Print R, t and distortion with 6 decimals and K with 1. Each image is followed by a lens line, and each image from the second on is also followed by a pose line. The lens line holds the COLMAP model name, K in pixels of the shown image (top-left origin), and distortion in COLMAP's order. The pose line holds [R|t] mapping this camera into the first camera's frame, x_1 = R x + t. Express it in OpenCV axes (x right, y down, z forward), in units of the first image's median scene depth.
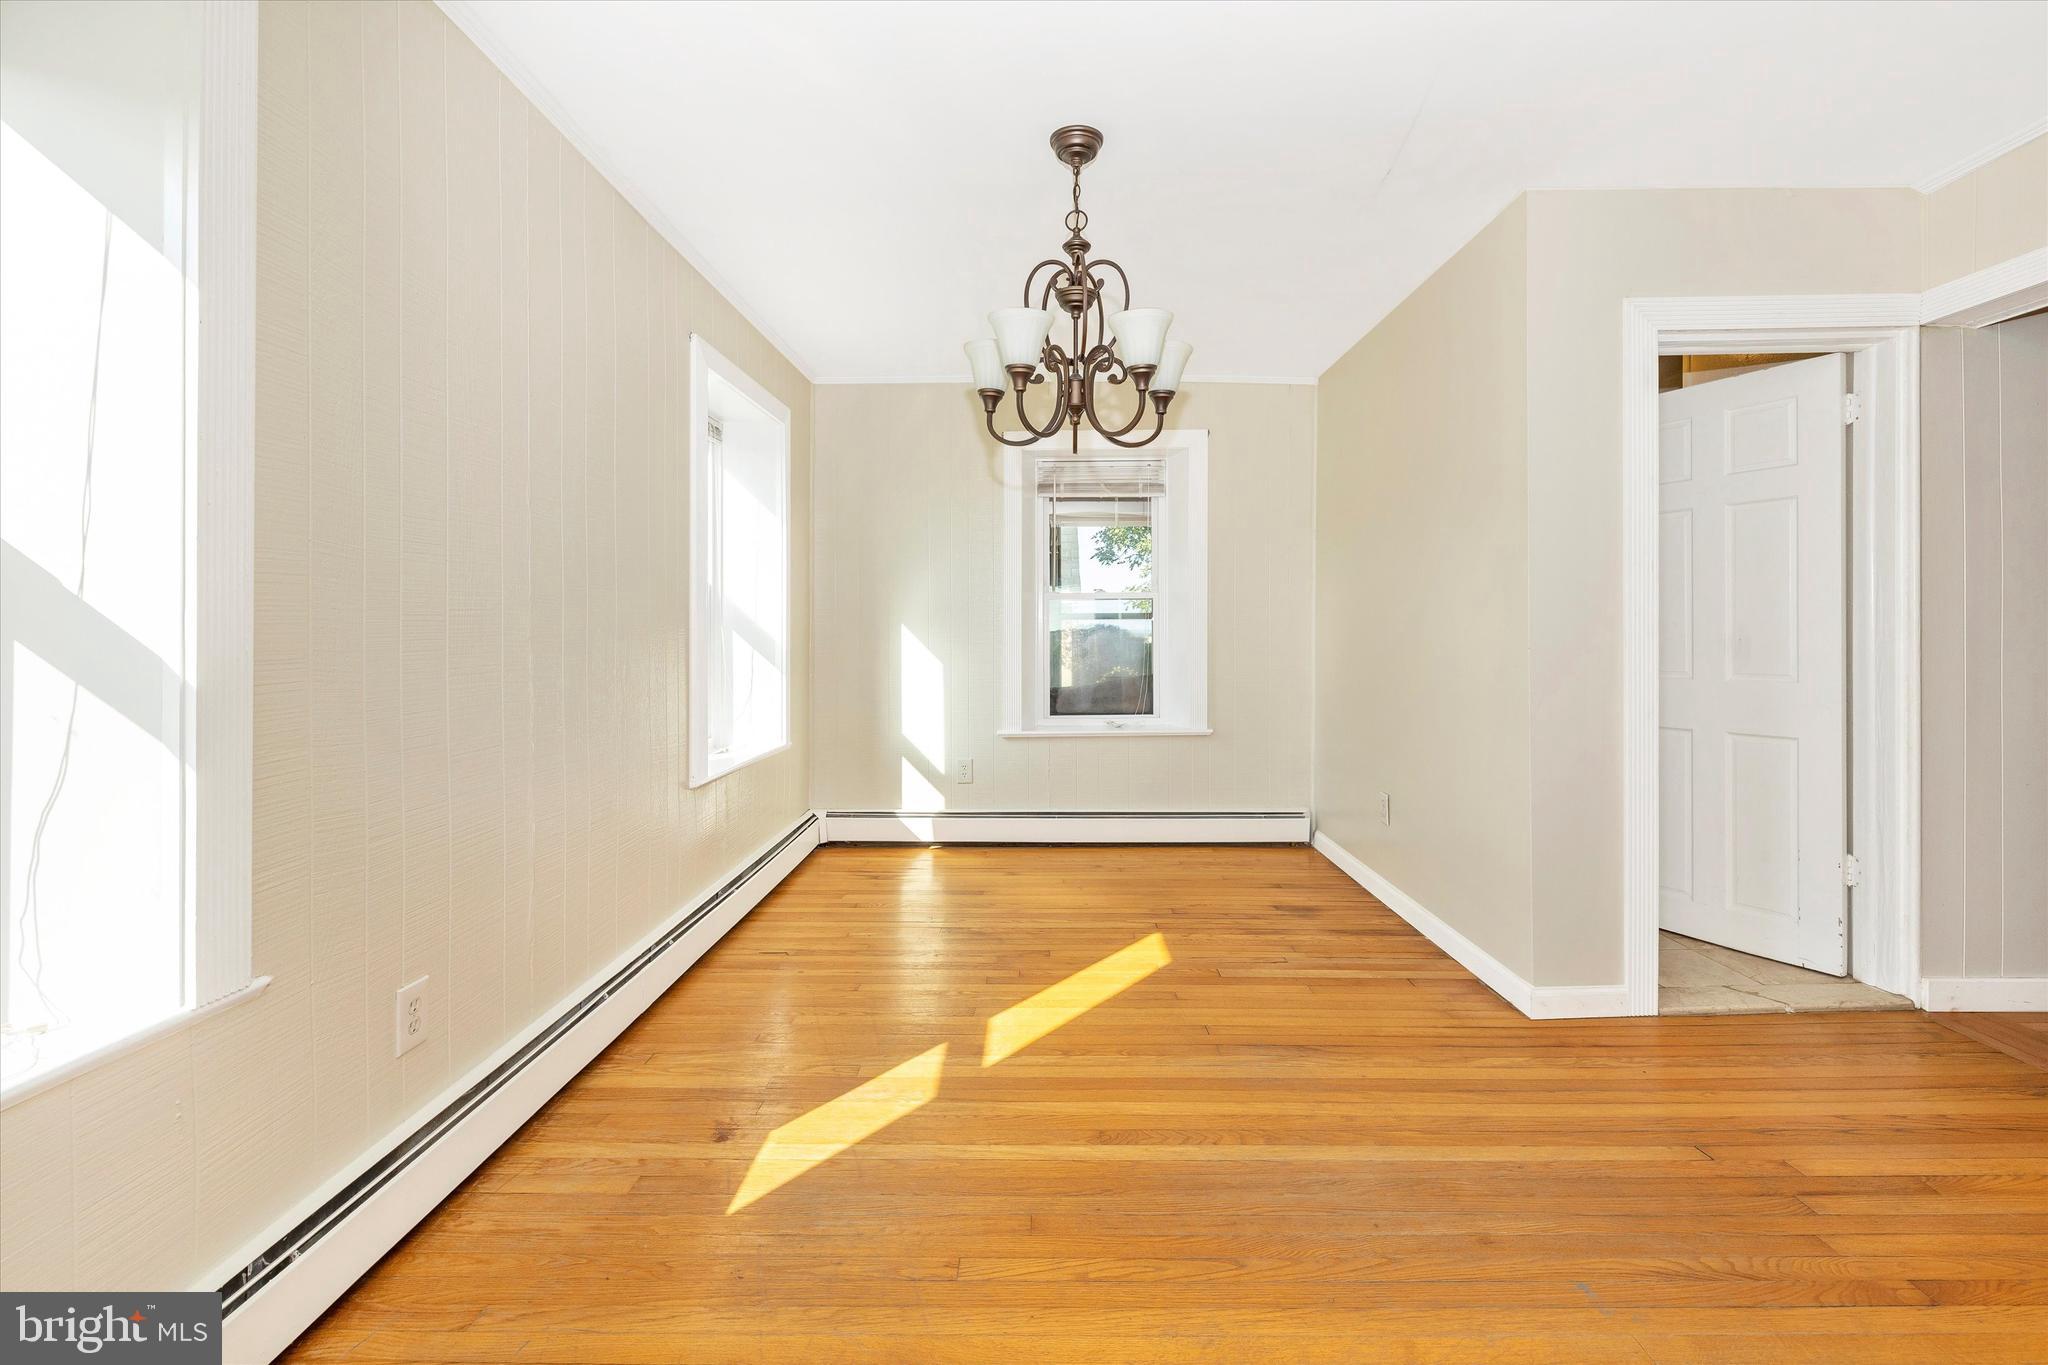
lens RADIAL K [[866.7, 0, 1054.7], [0, 866.7, 631.4], [0, 0, 1]] dist [-0.000685, 0.000274]
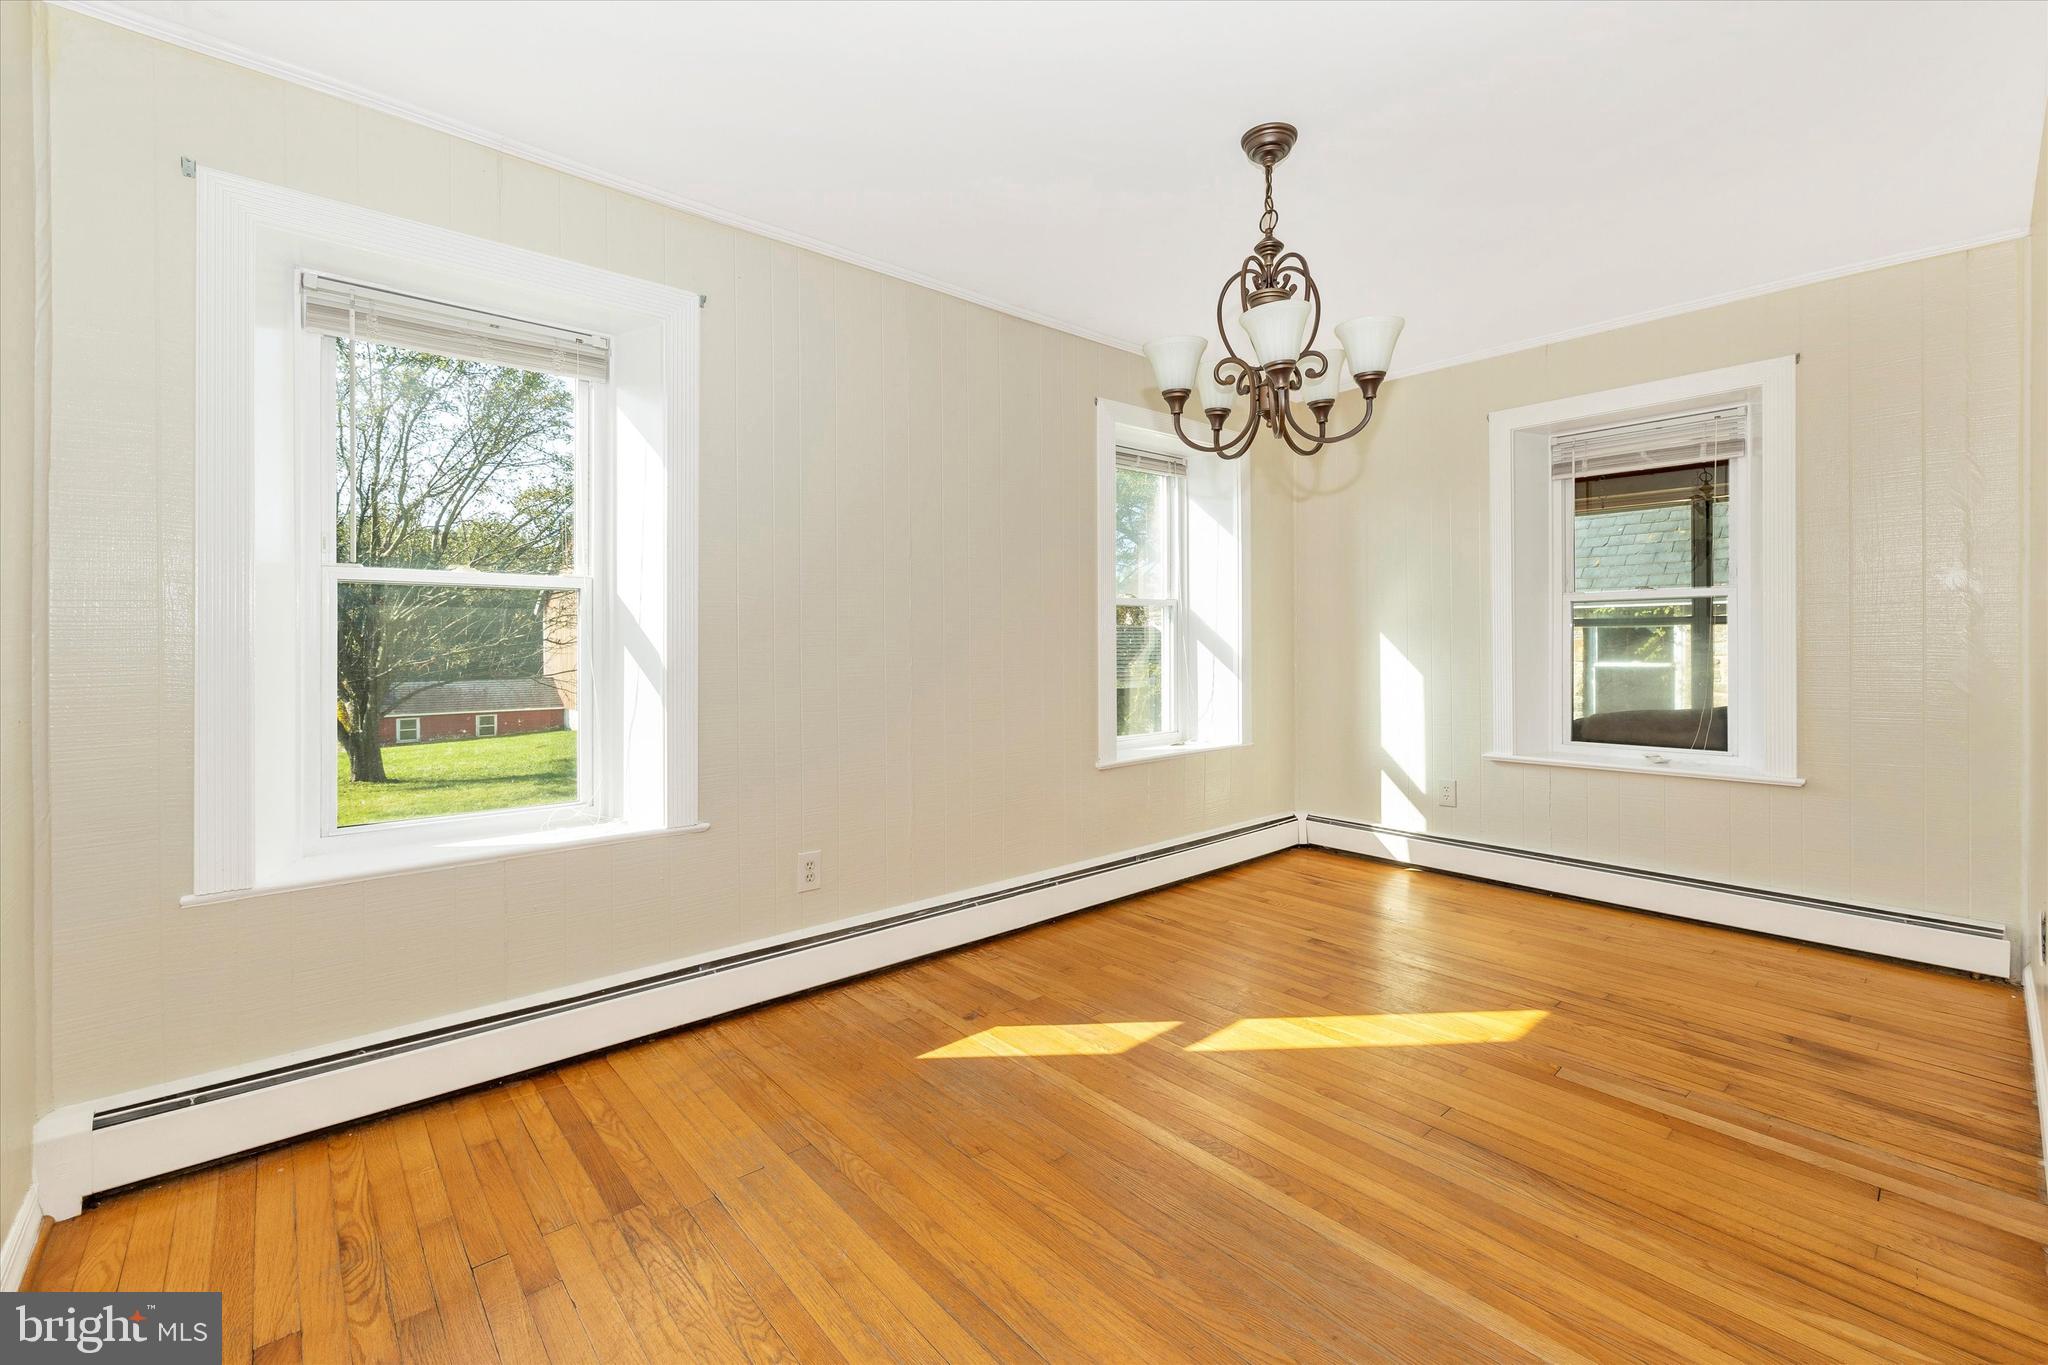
lens RADIAL K [[846.8, 0, 1021.7], [0, 846.8, 643.8], [0, 0, 1]] dist [-0.000848, -0.000299]
pose [[0.672227, 0.000922, -0.740344, 0.446481], [0.002876, 0.999988, 0.003857, -0.001451], [0.740339, -0.004722, 0.672217, 0.122402]]
